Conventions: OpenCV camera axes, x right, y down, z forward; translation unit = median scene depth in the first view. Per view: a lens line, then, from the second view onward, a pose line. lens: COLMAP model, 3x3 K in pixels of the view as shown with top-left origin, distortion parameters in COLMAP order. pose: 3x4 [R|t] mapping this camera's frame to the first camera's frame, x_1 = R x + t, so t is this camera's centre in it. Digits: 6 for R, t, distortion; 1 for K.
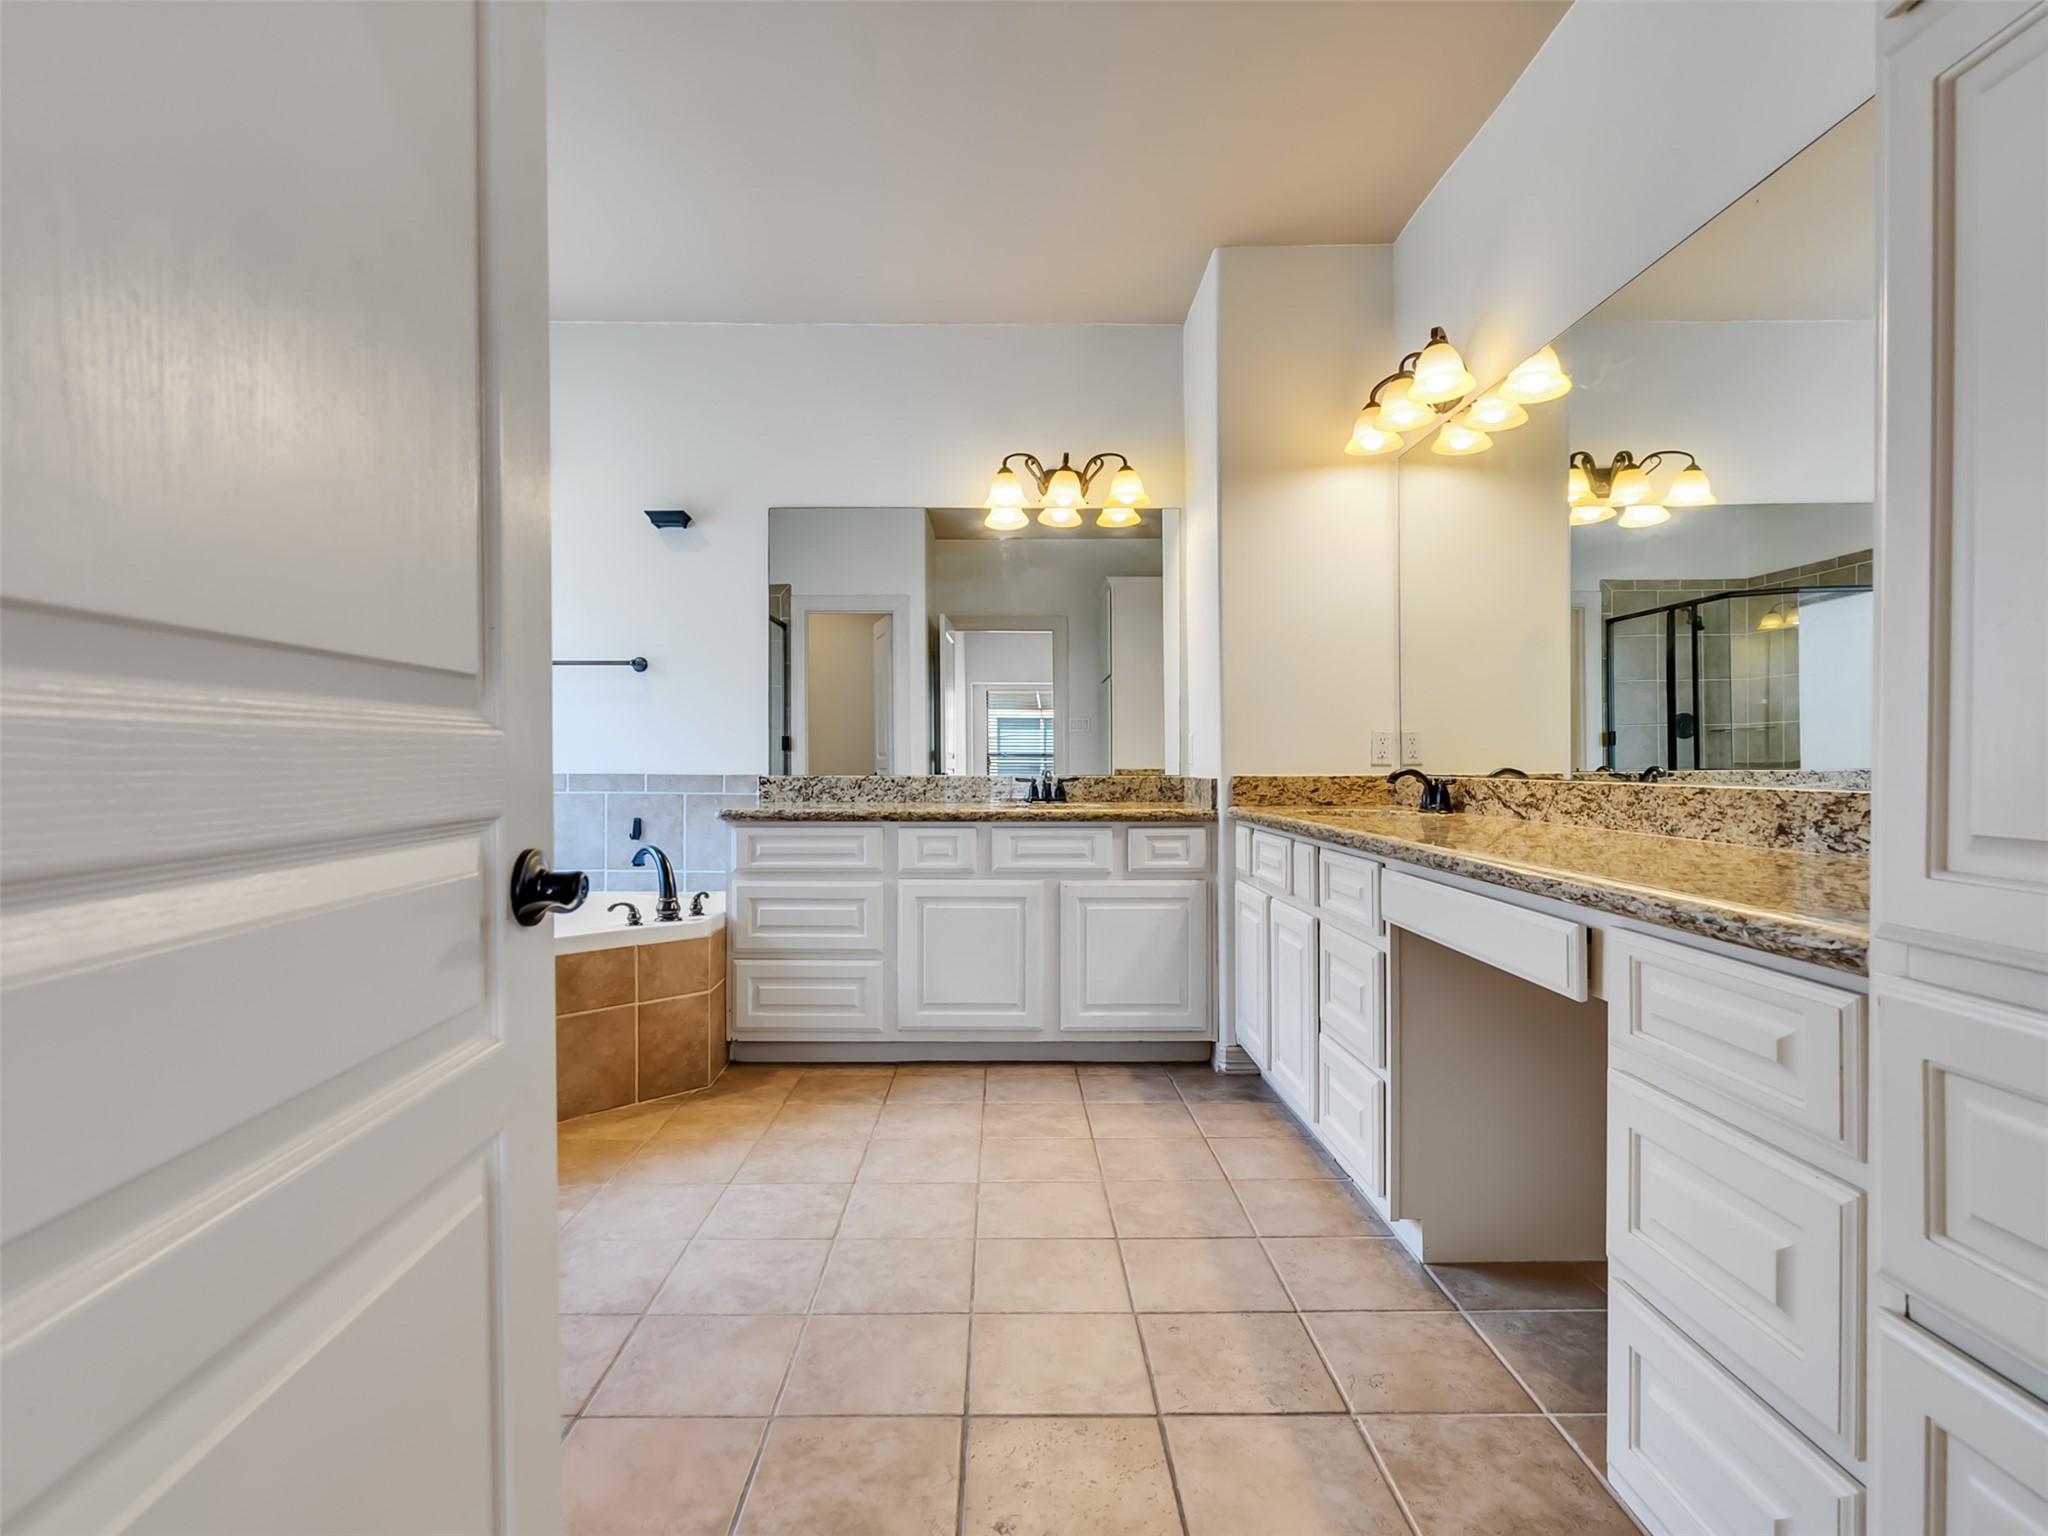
lens RADIAL K [[1018.7, 0, 1023.1], [0, 1018.7, 763.7], [0, 0, 1]] dist [-0.005929, 0.004312]
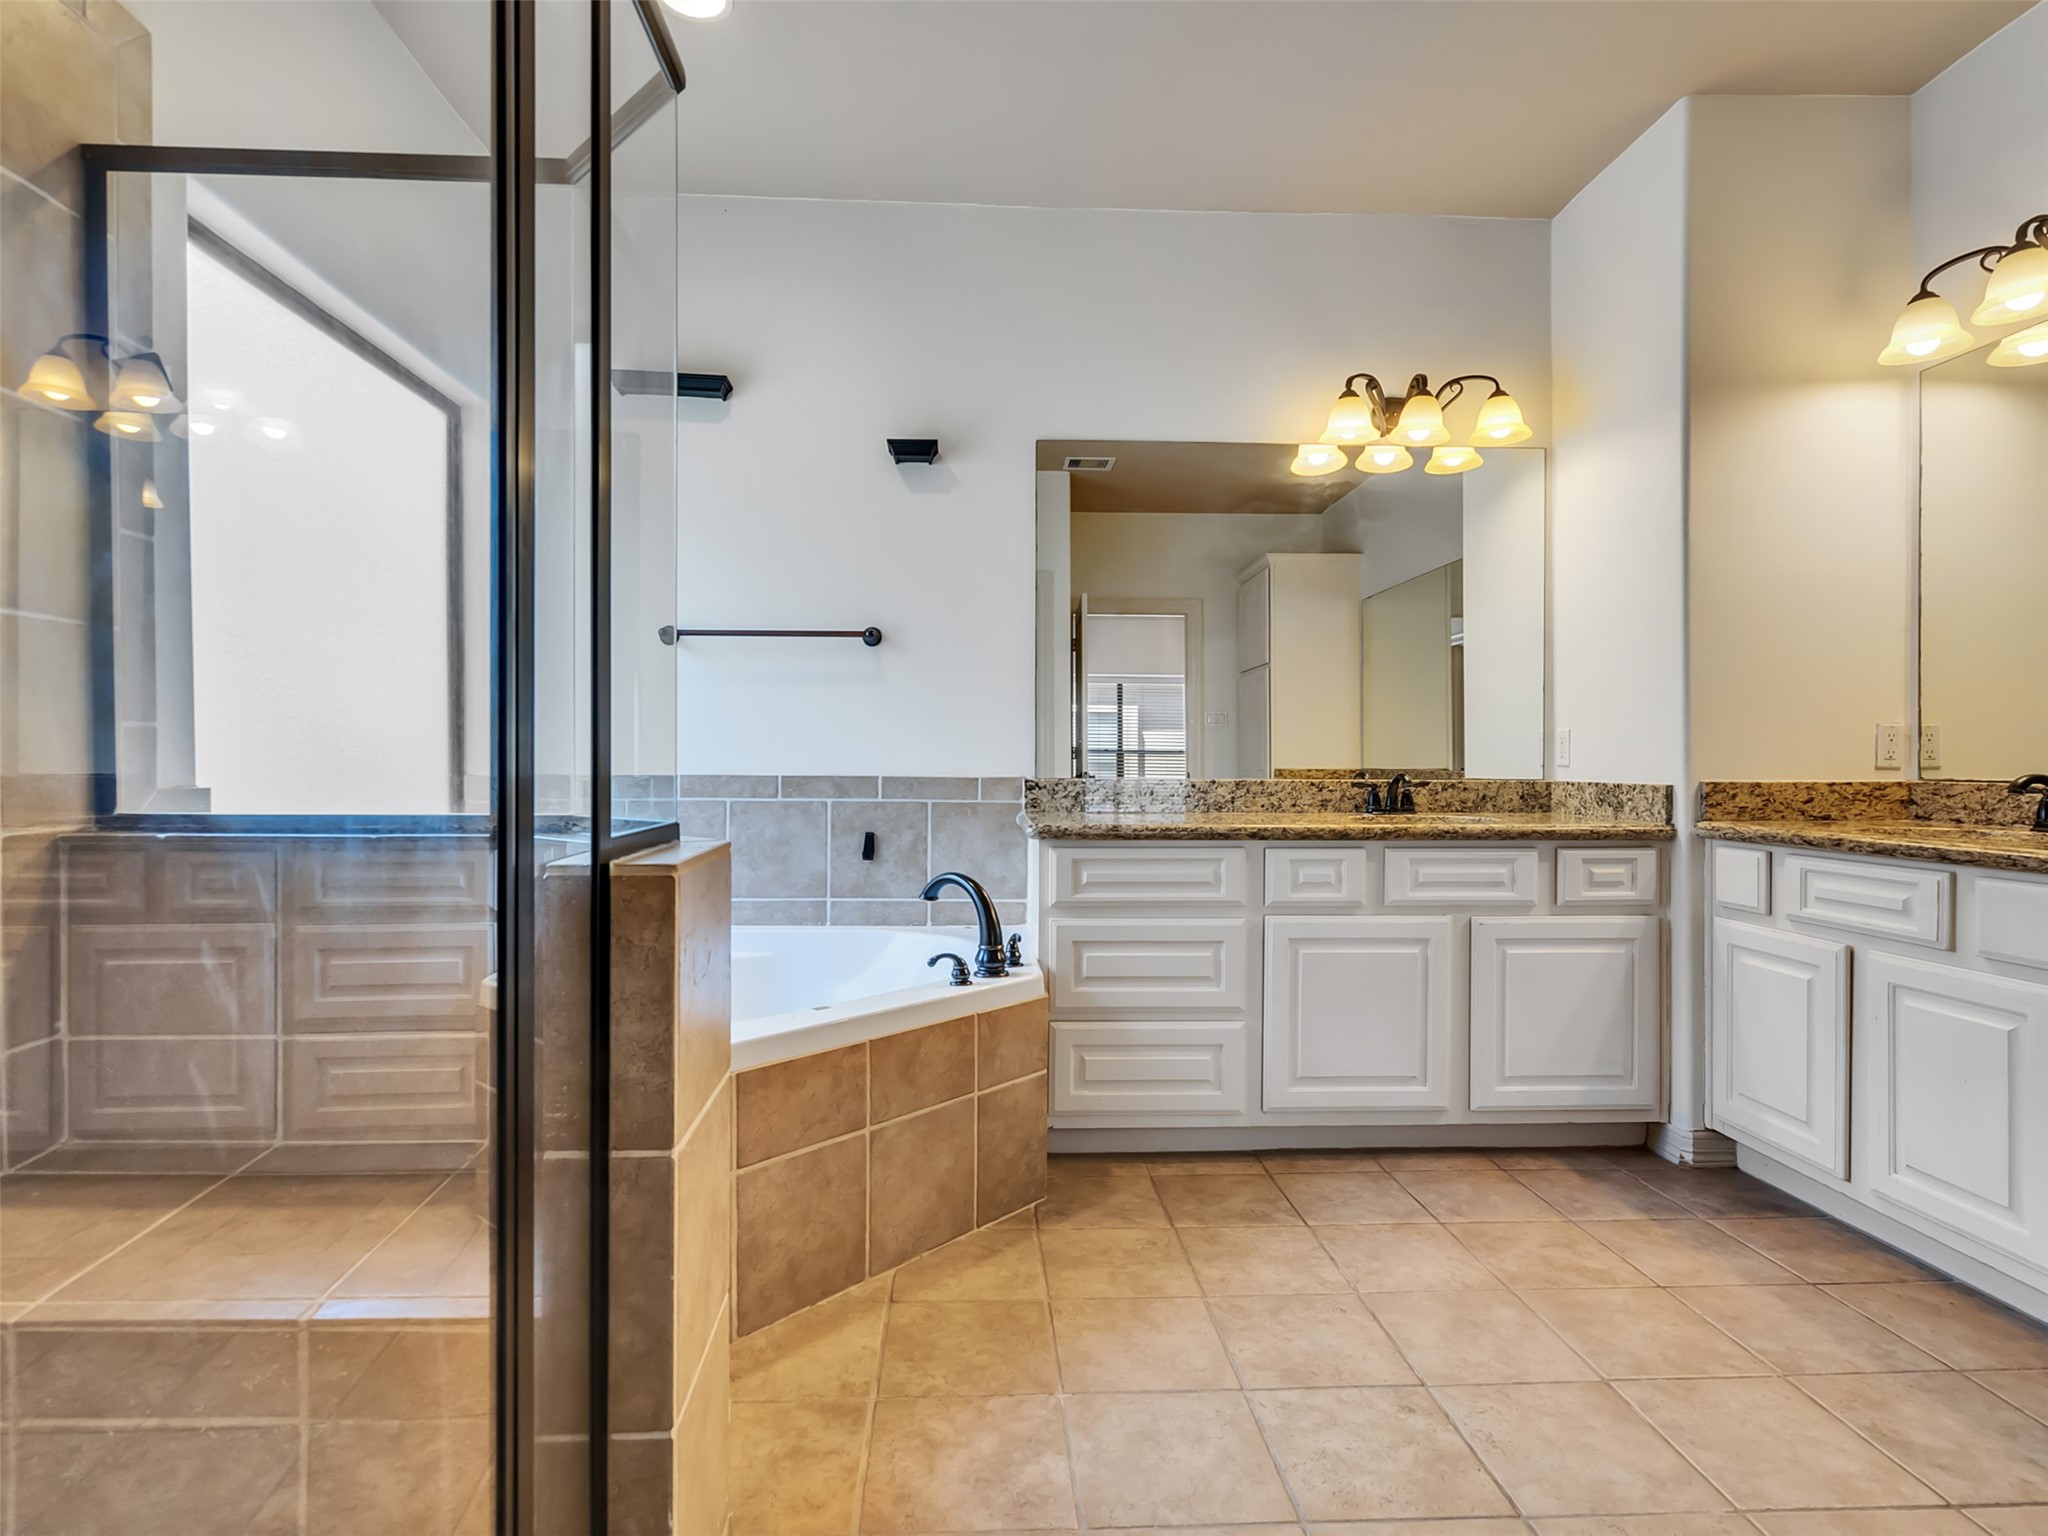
lens RADIAL K [[1018.7, 0, 1021.3], [0, 1018.7, 765.3], [0, 0, 1]] dist [-0.005929, 0.004312]
pose [[0.999377, 0.003061, 0.035169, -0.339846], [-0.003202, 0.999987, 0.003959, -0.002006], [-0.035157, -0.004069, 0.999374, 0.246865]]
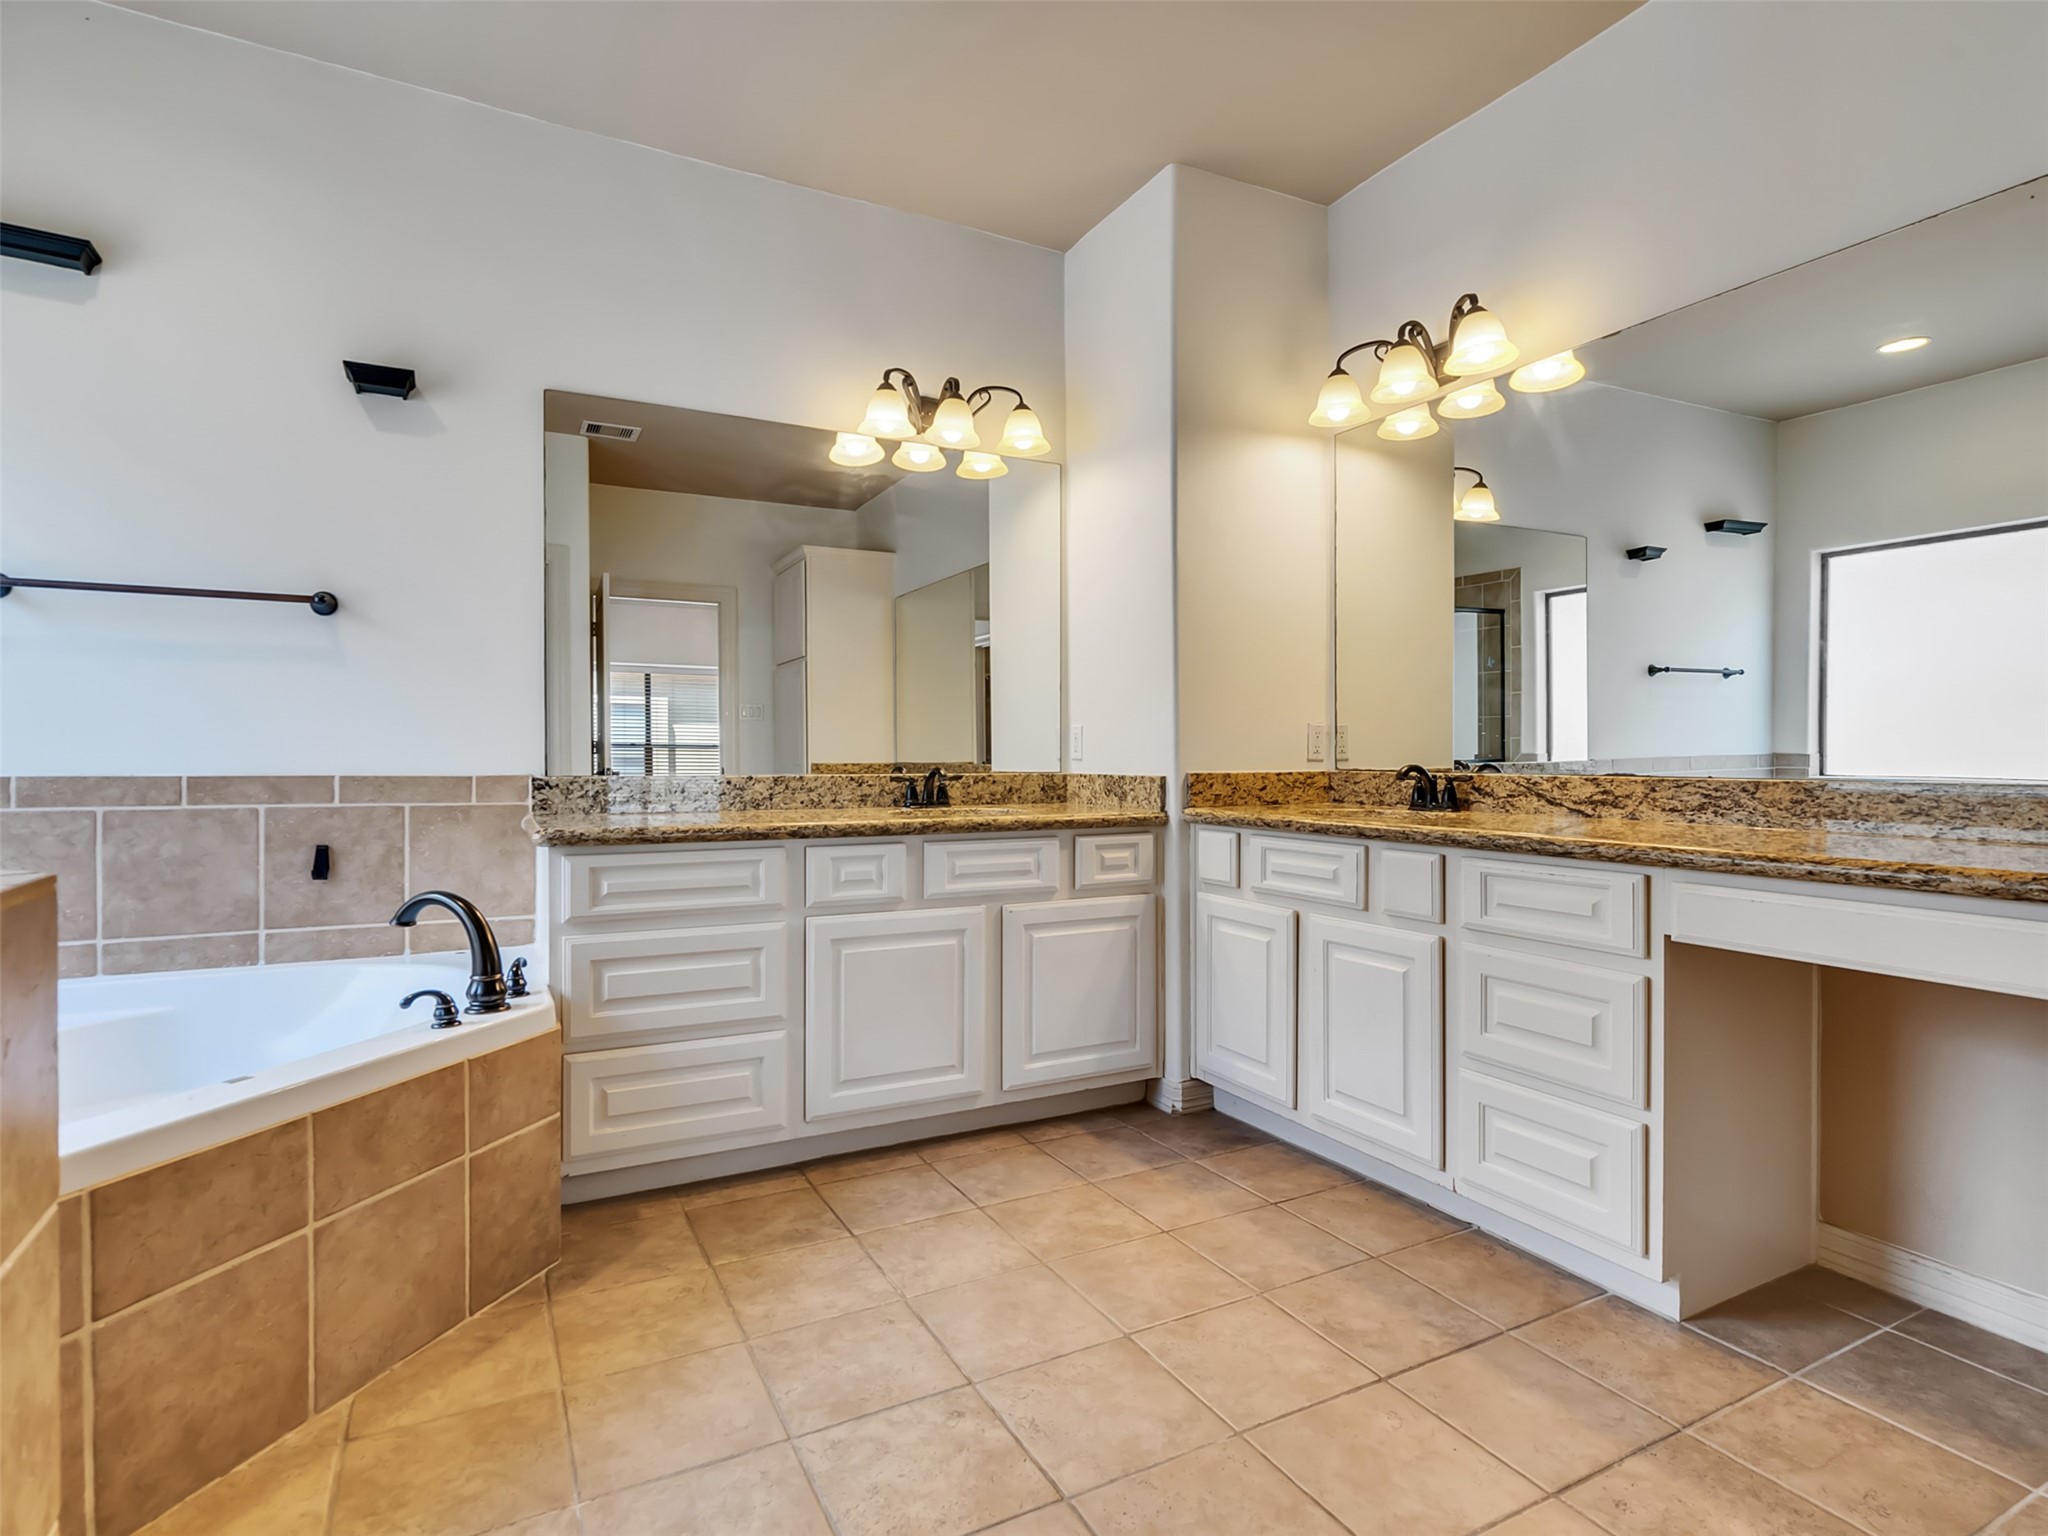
lens RADIAL K [[1018.7, 0, 992.8], [0, 1018.7, 763.8], [0, 0, 1]] dist [-0.005929, 0.004312]
pose [[0.897139, -0.003086, 0.441739, -0.332601], [-0.000113, 0.999974, 0.007215, -0.002362], [-0.441749, -0.006523, 0.897115, 0.289536]]
